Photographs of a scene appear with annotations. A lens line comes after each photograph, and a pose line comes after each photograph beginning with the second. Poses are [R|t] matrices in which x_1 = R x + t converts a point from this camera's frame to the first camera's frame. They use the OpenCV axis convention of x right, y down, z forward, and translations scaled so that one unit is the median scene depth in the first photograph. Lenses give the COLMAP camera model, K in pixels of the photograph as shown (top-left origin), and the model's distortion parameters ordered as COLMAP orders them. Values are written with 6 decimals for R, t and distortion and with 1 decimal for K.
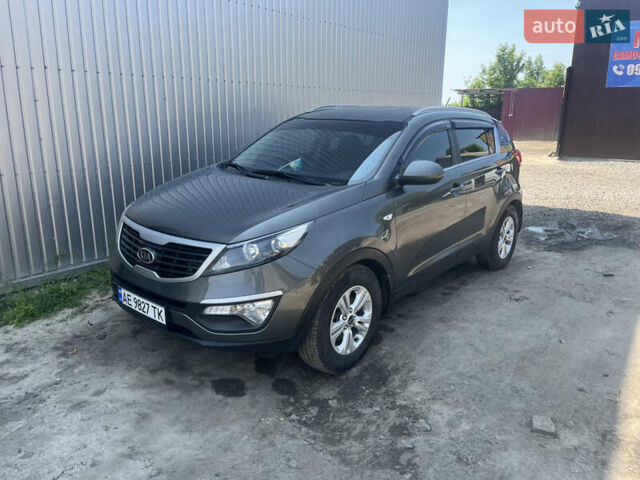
lens RADIAL K [[495.1, 0, 325.0], [0, 495.1, 238.9], [0, 0, 1]] dist [0.010074, -0.032355]
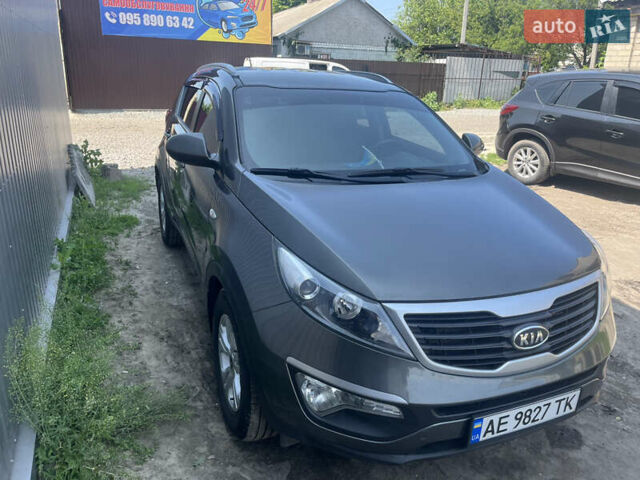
lens RADIAL K [[495.1, 0, 321.7], [0, 495.1, 243.2], [0, 0, 1]] dist [0.010074, -0.032355]
pose [[0.420679, -0.285670, 0.861059, -0.209832], [0.184748, 0.956216, 0.226979, -0.057348], [-0.888199, 0.063594, 0.455037, 0.206882]]
